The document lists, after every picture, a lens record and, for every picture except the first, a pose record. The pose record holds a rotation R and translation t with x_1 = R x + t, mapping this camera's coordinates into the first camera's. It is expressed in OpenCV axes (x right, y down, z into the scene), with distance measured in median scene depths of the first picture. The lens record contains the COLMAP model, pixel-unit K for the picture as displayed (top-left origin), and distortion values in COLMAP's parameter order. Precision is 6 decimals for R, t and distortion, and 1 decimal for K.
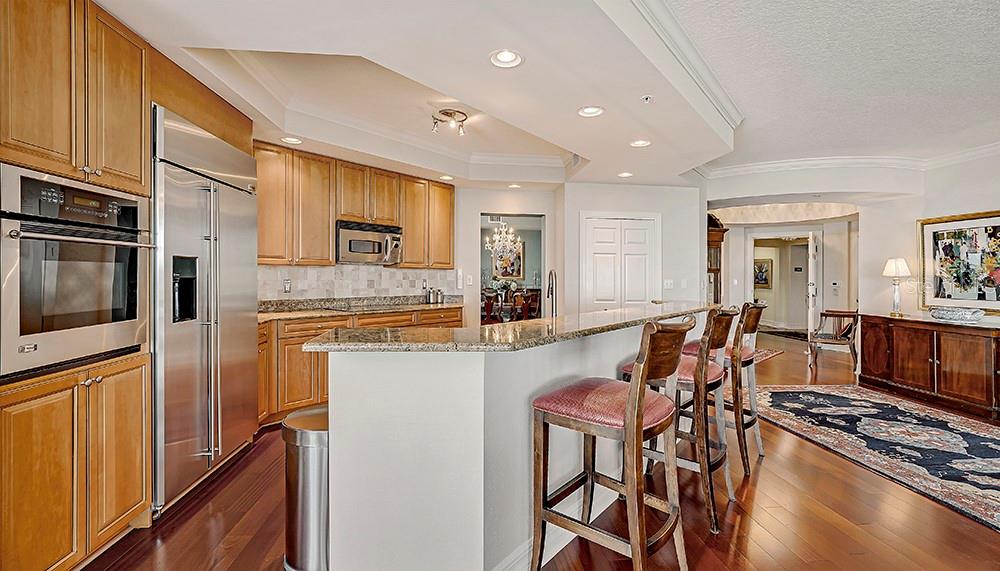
lens RADIAL K [[423.5, 0, 495.7], [0, 423.5, 279.1], [0, 0, 1]] dist [-0.000091, 0.000015]
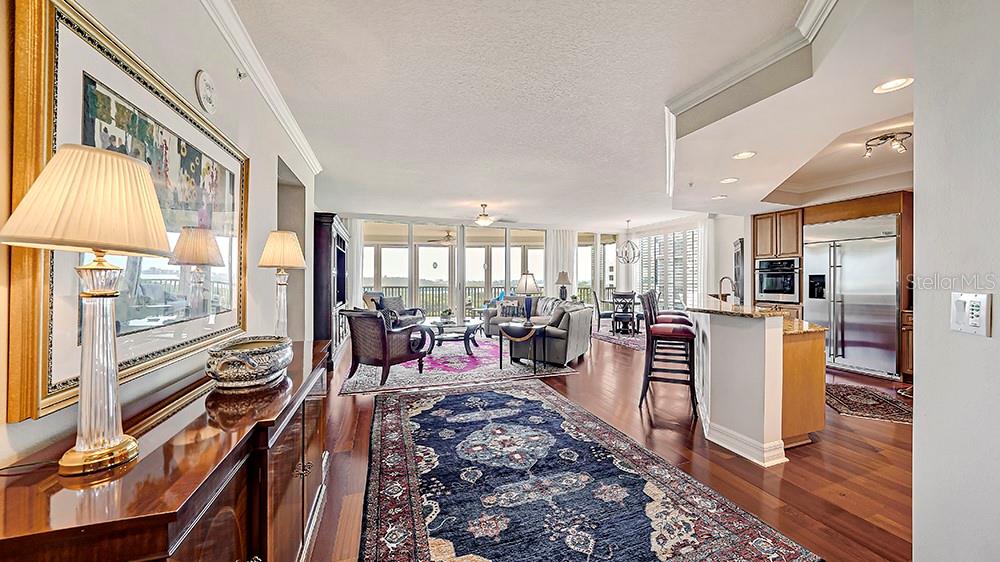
lens RADIAL K [[342.5, 0, 495.8], [0, 342.5, 277.1], [0, 0, 1]] dist [-0.034738, -0.000012]
pose [[-0.973348, -0.019746, -0.228480, 0.856866], [-0.021194, 0.999768, 0.003884, -0.001381], [0.228351, 0.008623, -0.973541, 1.249891]]
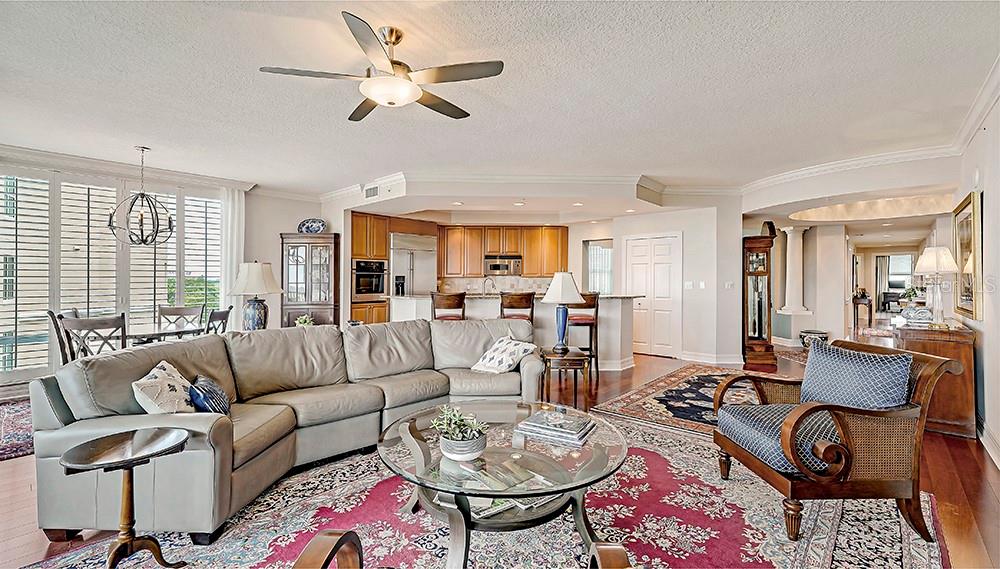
lens RADIAL K [[423.5, 0, 495.7], [0, 423.5, 278.1], [0, 0, 1]] dist [-0.000091, 0.000015]
pose [[0.679261, -0.018374, -0.733667, 1.047264], [0.000688, 0.999702, -0.024400, 0.021694], [0.733897, 0.016069, 0.679071, -0.333021]]
